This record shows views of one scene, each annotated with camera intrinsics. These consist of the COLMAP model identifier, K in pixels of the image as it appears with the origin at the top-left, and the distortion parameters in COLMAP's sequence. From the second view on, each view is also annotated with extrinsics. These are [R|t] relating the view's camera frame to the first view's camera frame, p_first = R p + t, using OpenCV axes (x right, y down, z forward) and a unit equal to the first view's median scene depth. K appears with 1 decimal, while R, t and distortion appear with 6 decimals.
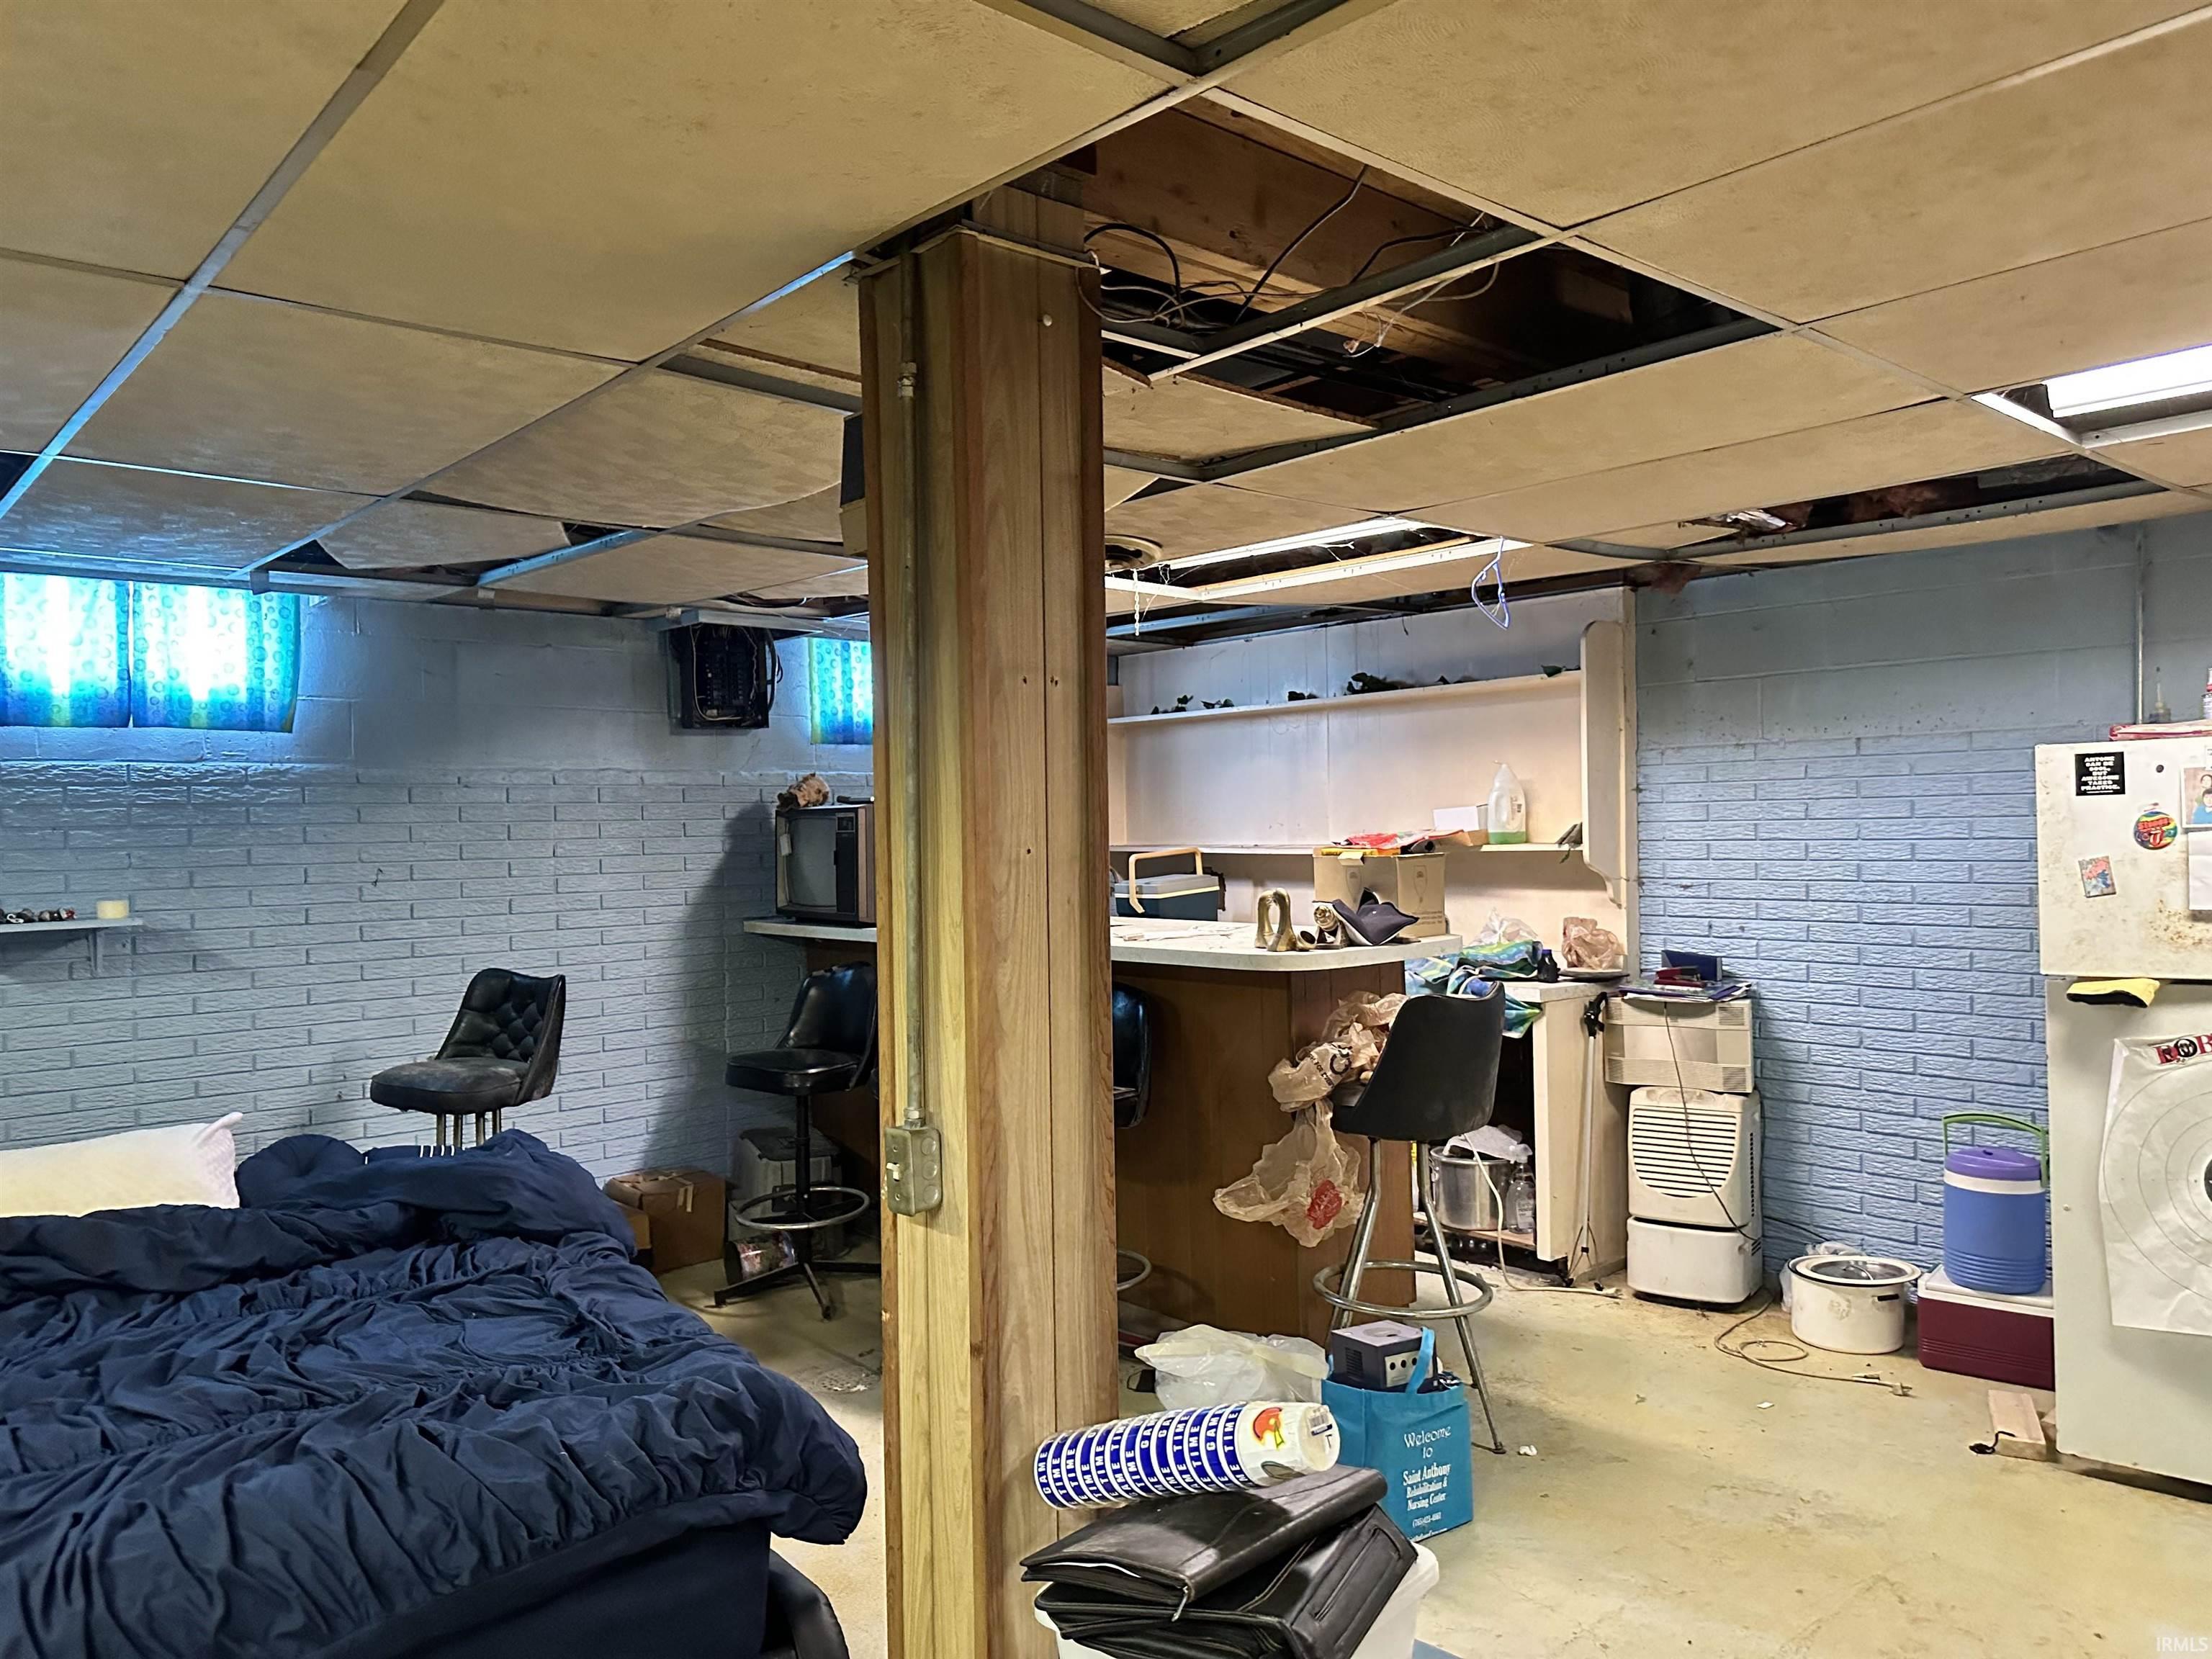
lens RADIAL K [[1566.6, 0, 1111.9], [0, 1566.6, 849.3], [0, 0, 1]] dist [0.064811, -0.071563]
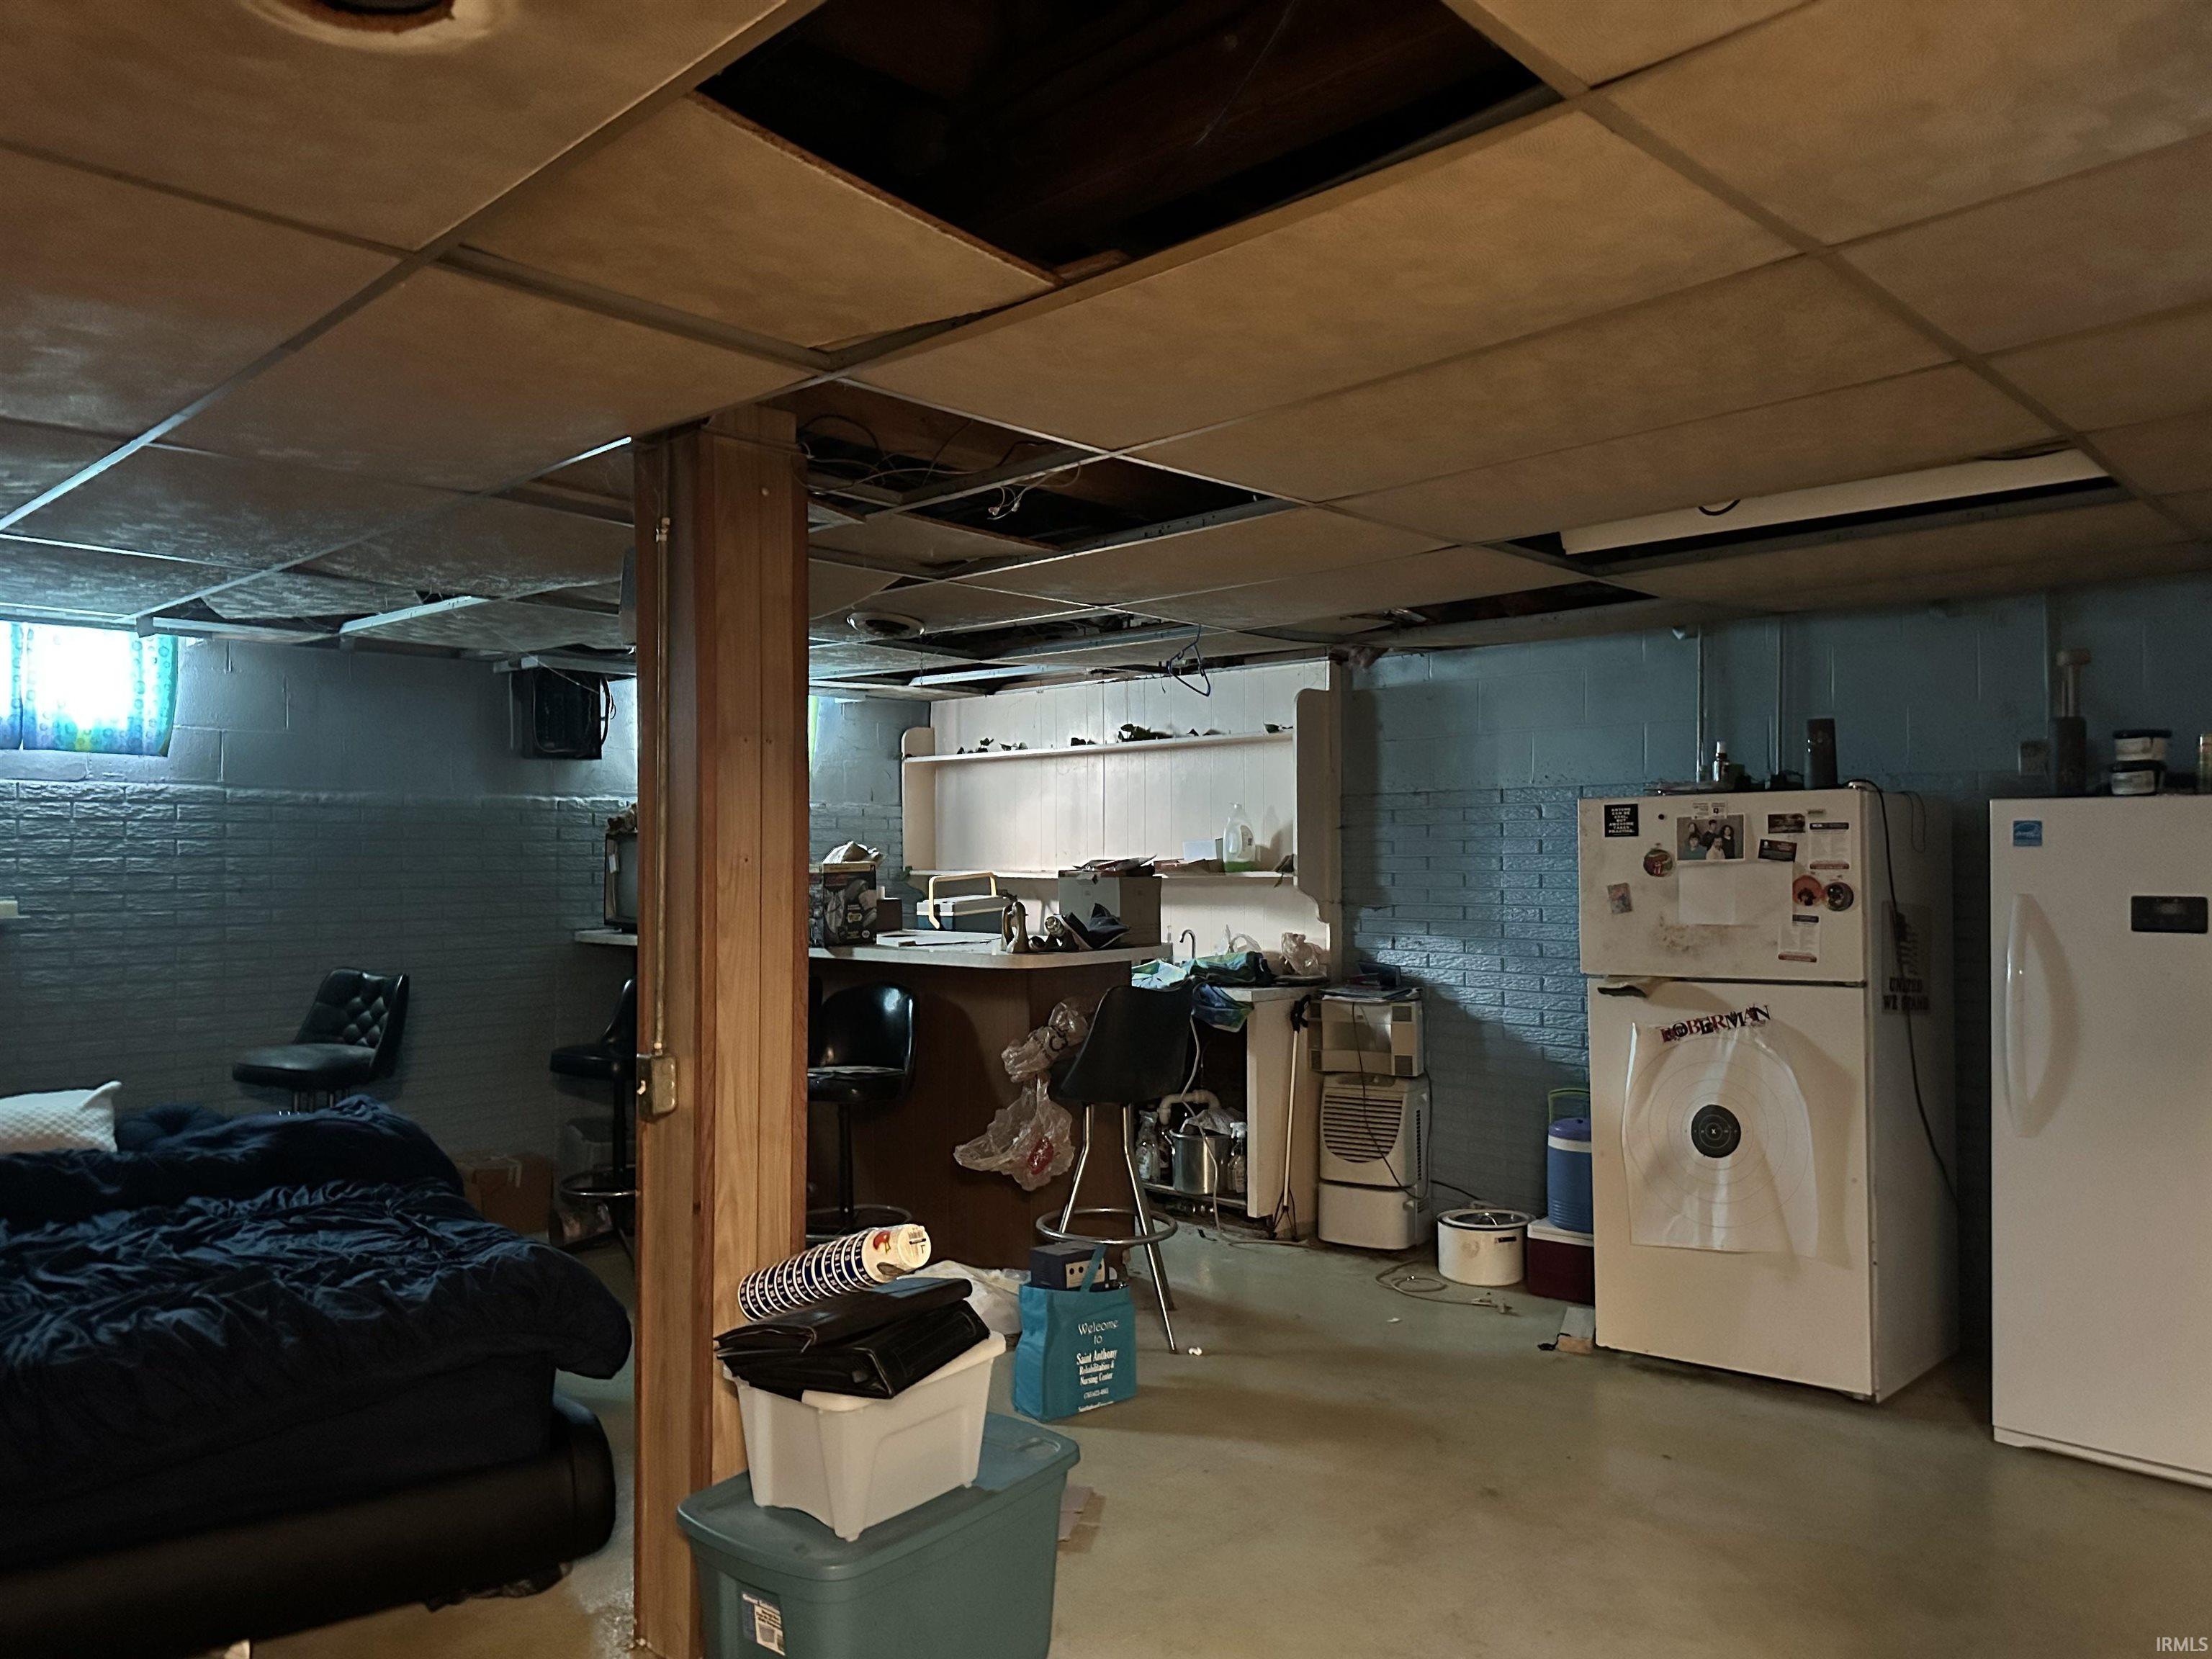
lens RADIAL K [[1566.6, 0, 1121.6], [0, 1566.6, 838.3], [0, 0, 1]] dist [0.064811, -0.071563]
pose [[0.996327, 0.016657, 0.083992, 0.074596], [-0.014236, 0.999468, -0.029340, 0.008861], [-0.084436, 0.028037, 0.996034, -0.202214]]
